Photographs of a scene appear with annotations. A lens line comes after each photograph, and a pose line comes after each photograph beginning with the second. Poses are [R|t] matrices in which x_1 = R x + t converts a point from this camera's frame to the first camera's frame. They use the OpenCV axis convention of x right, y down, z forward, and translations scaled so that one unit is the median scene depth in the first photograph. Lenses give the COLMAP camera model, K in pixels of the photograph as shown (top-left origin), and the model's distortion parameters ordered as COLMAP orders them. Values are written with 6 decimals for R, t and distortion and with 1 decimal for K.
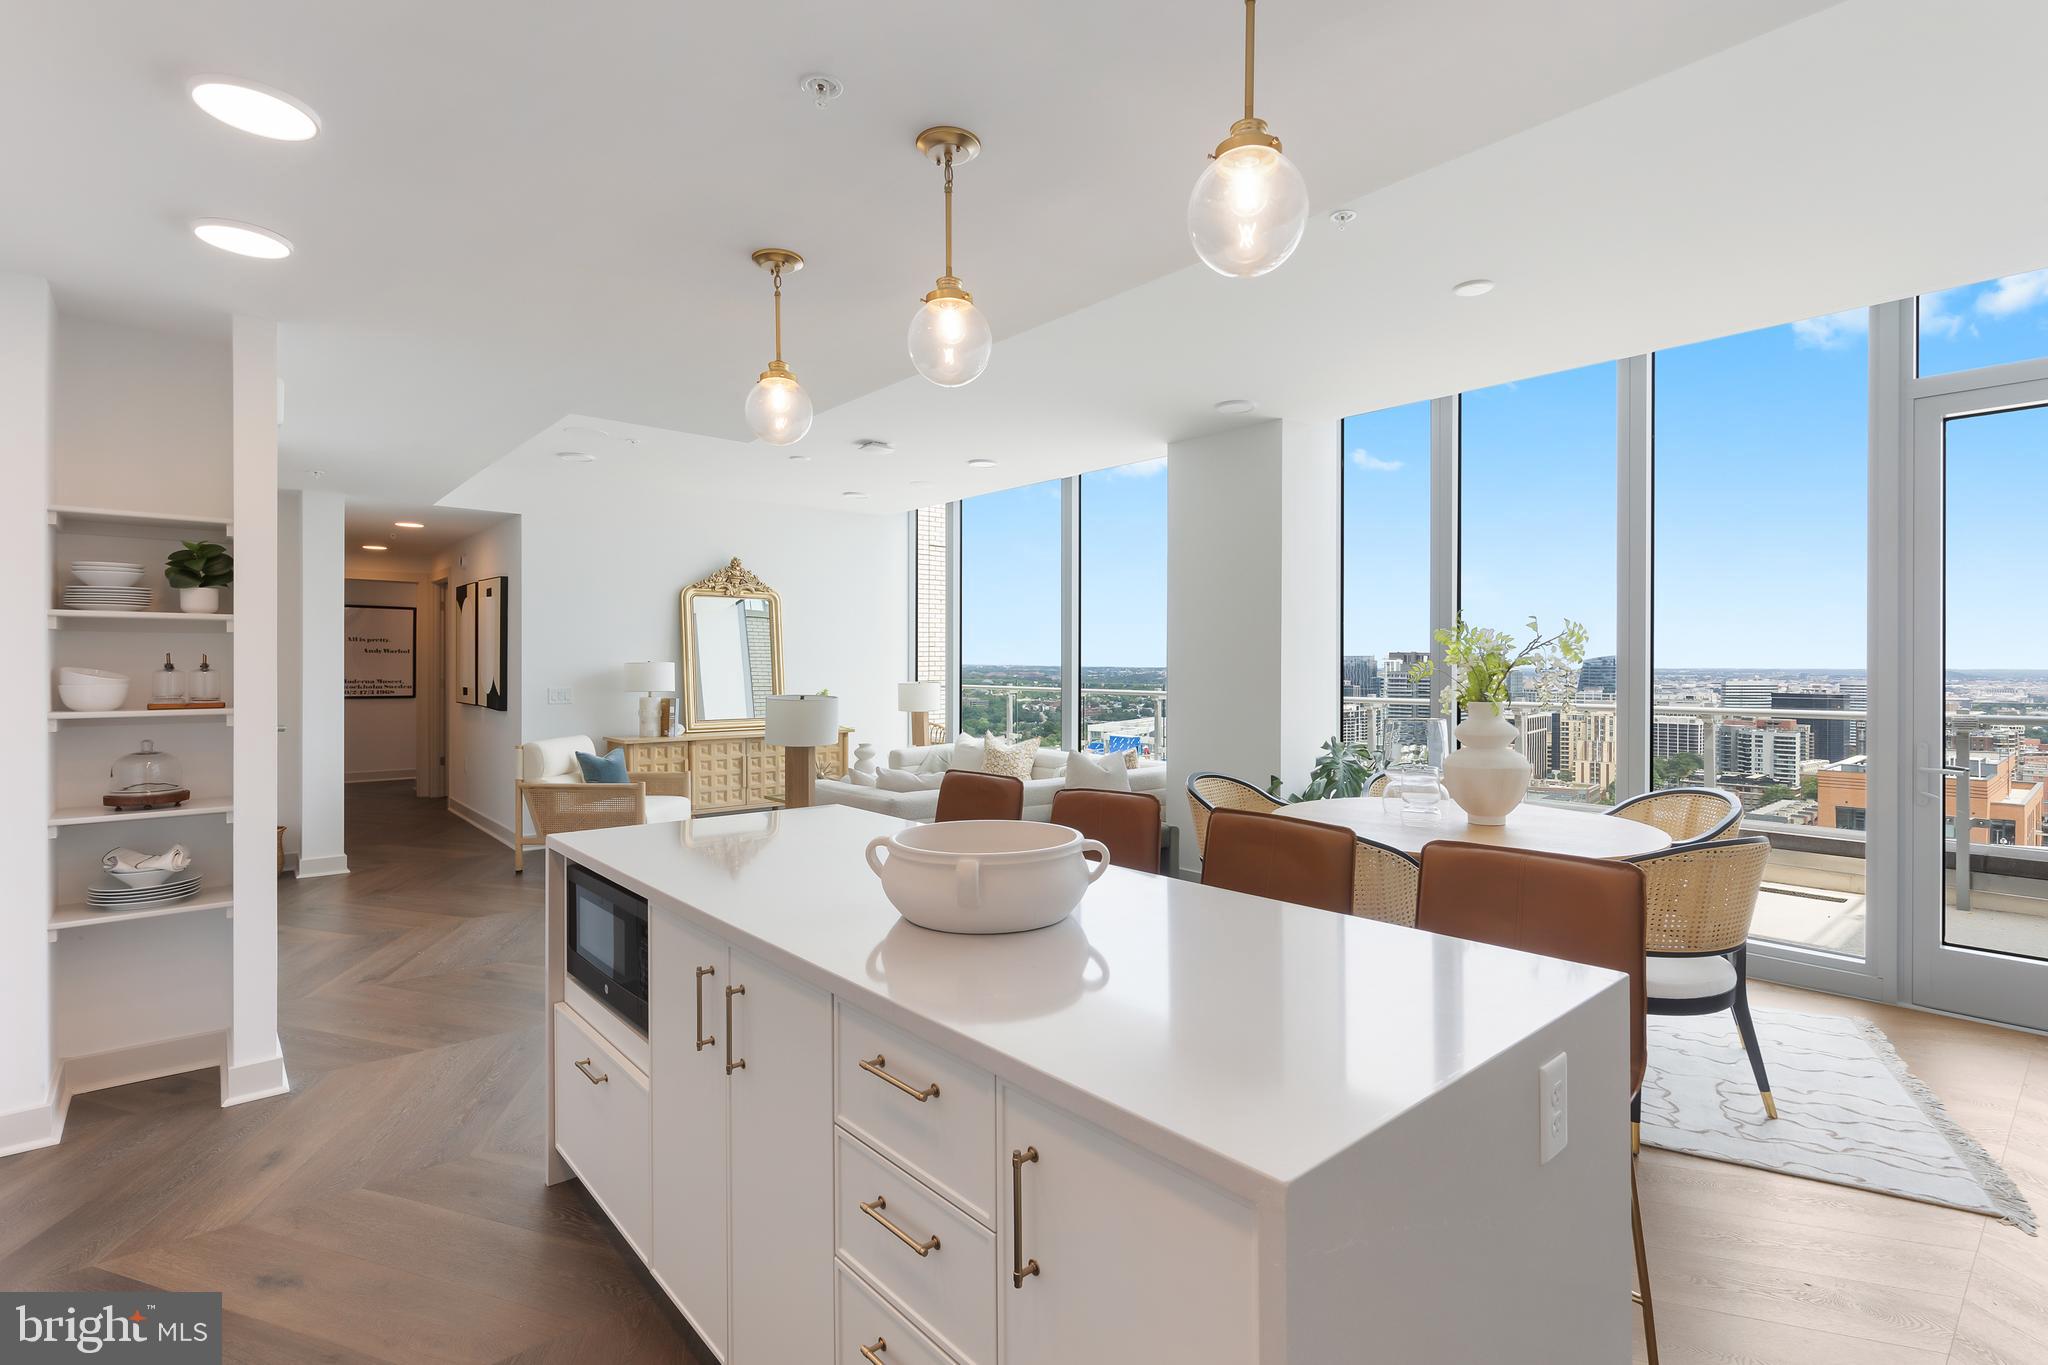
lens RADIAL K [[974.6, 0, 1039.3], [0, 974.6, 663.5], [0, 0, 1]] dist [0.002436, 0.000163]
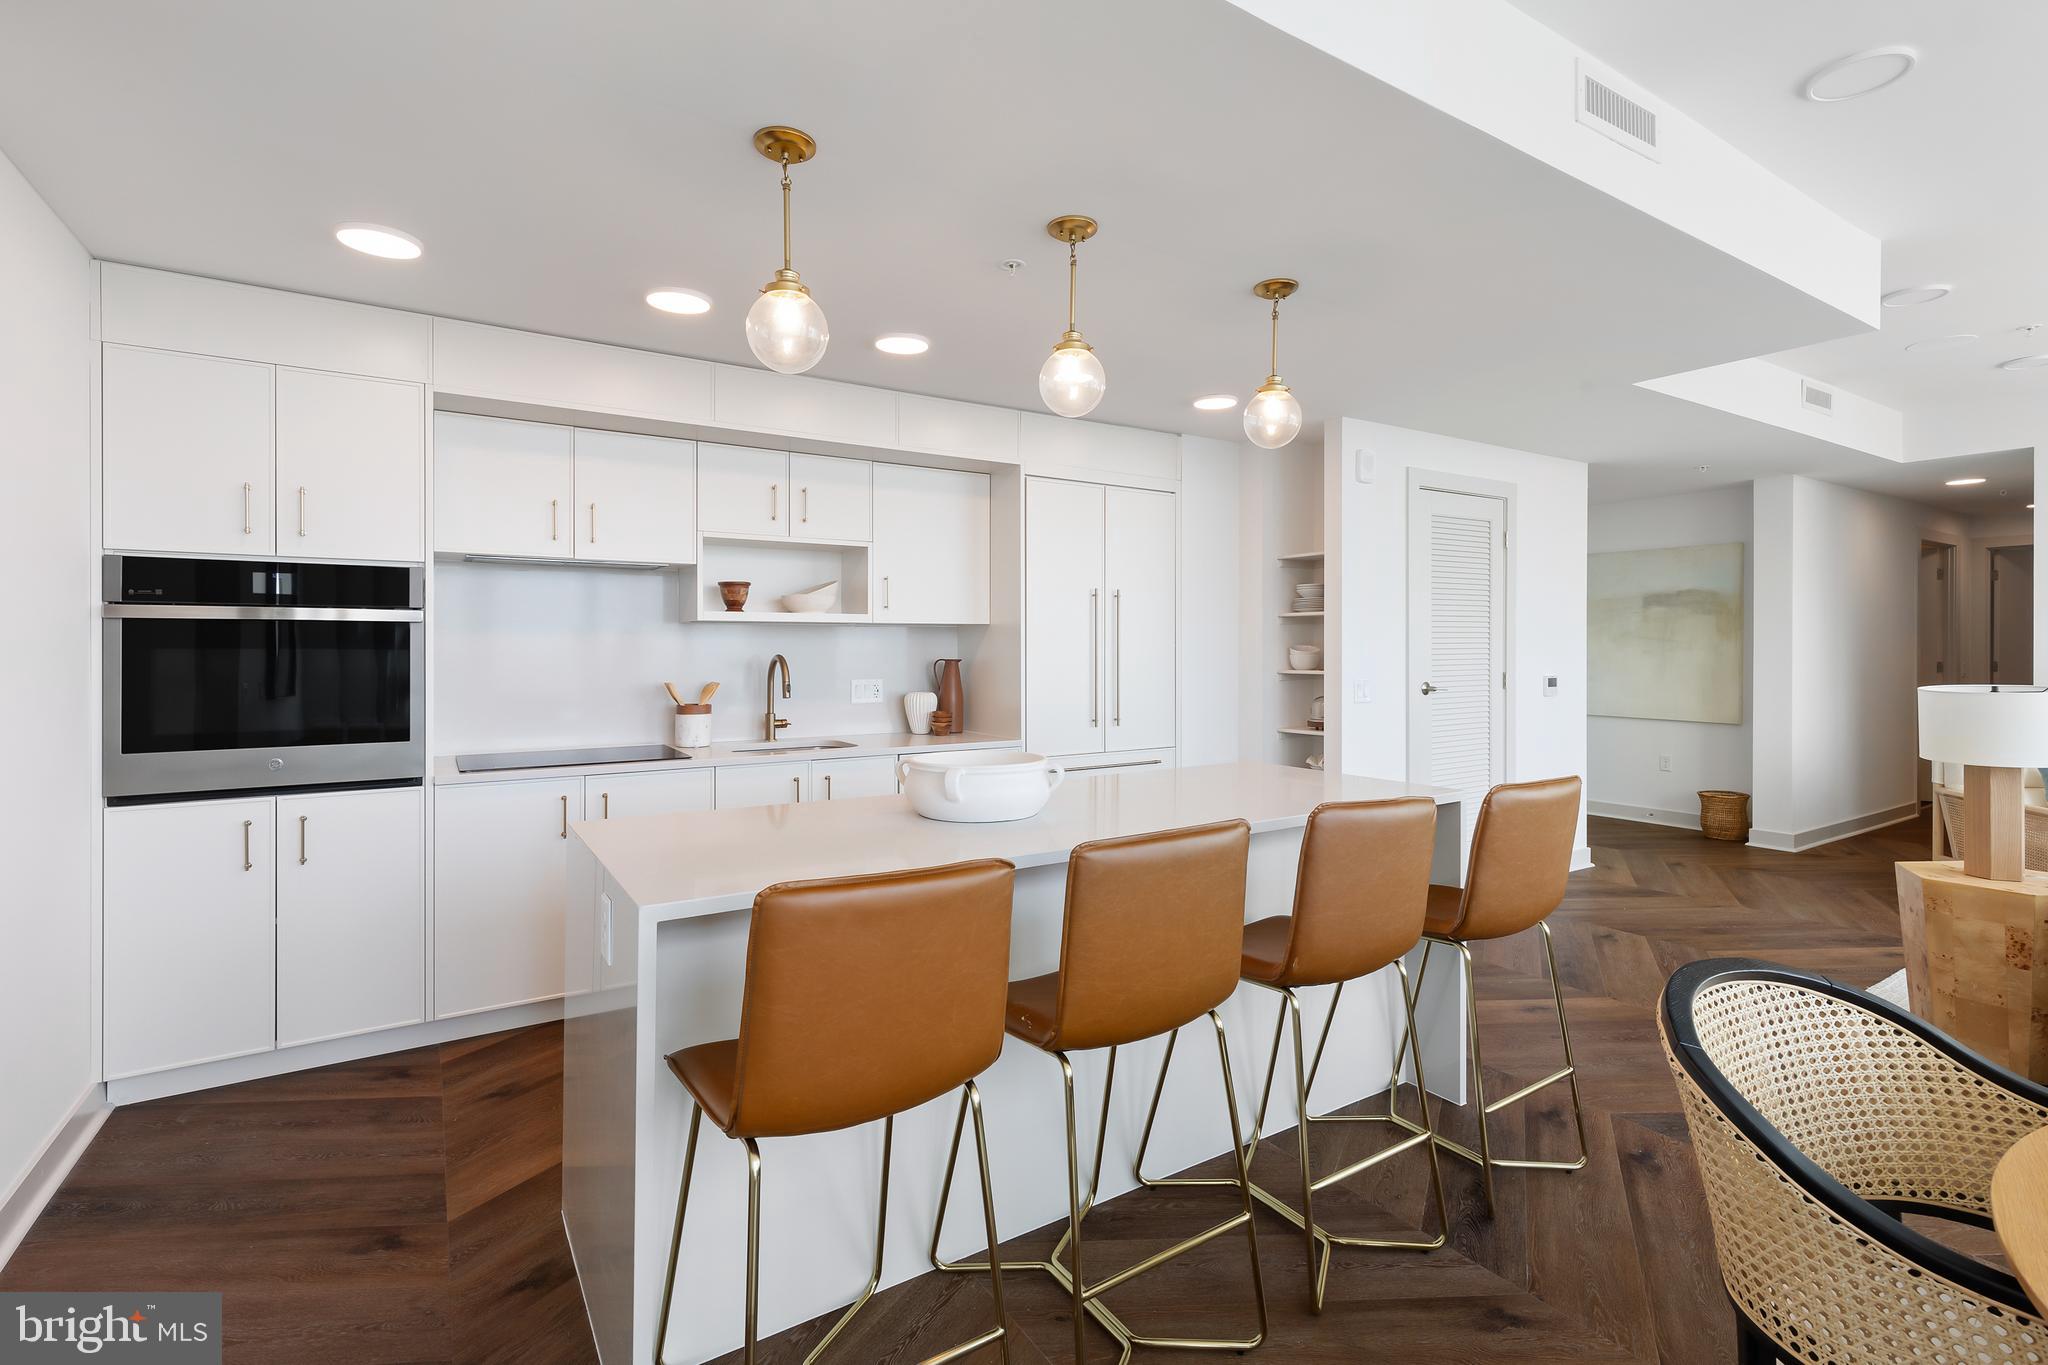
lens RADIAL K [[935.3, 0, 1034.6], [0, 935.3, 654.8], [0, 0, 1]] dist [0.009943, -0.000092]
pose [[-0.141170, 0.004056, -0.989977, 0.372573], [0.001510, 0.999991, 0.003882, 0.007264], [0.989984, -0.000947, -0.141175, 0.378803]]
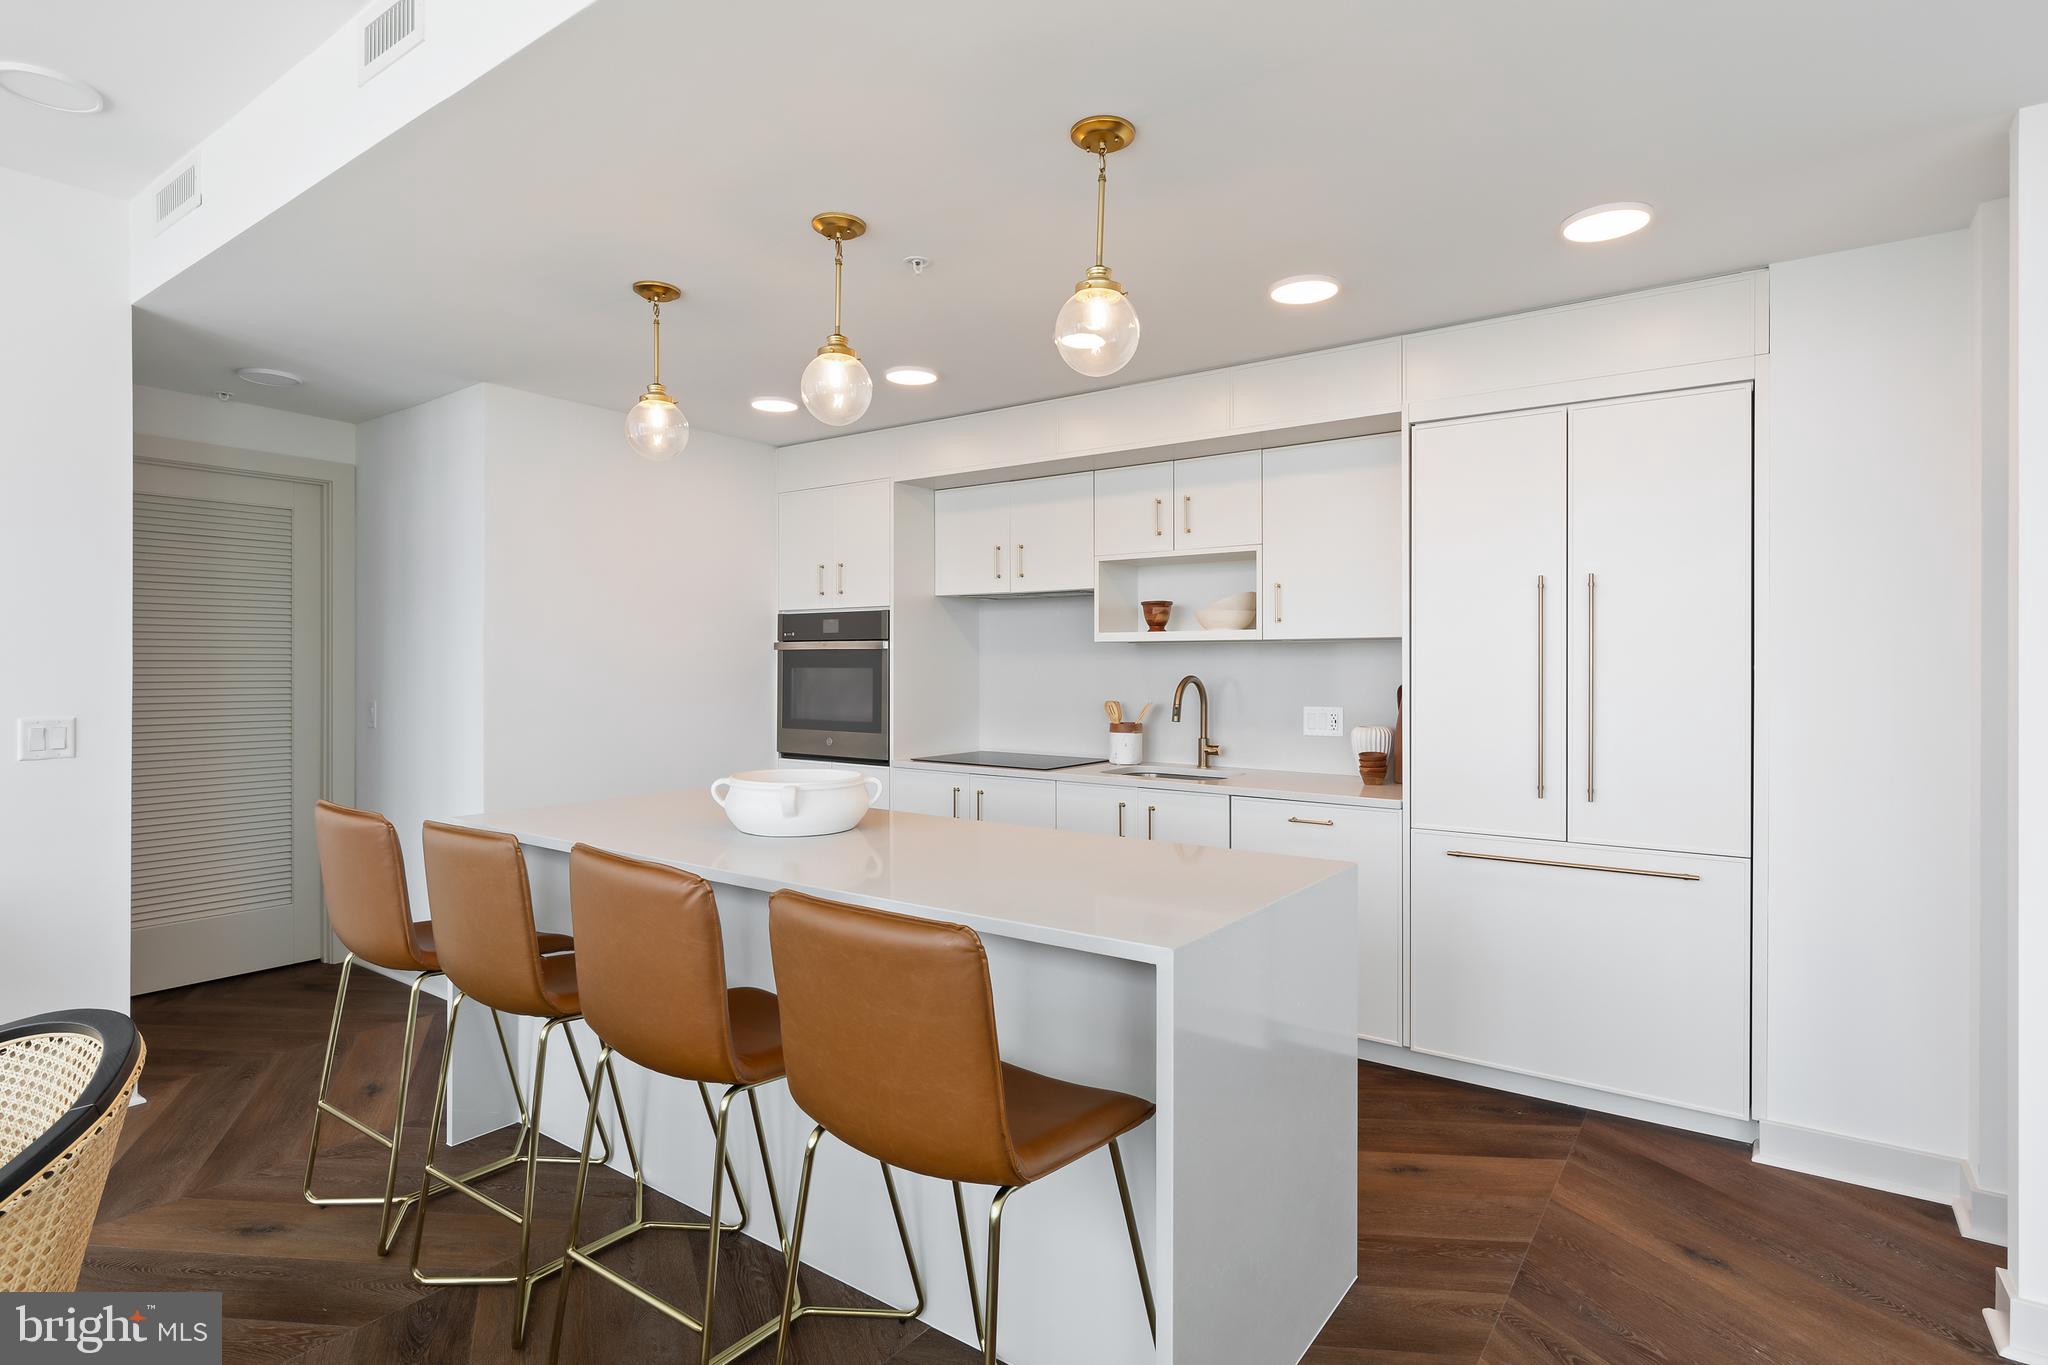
lens RADIAL K [[1040.7, 0, 1071.0], [0, 1040.7, 668.4], [0, 0, 1]] dist [-0.002233, -0.000228]
pose [[-0.970019, -0.005418, -0.242969, -0.022026], [-0.005543, 0.999985, -0.000168, 0.005124], [0.242967, 0.001184, -0.970034, 0.768108]]
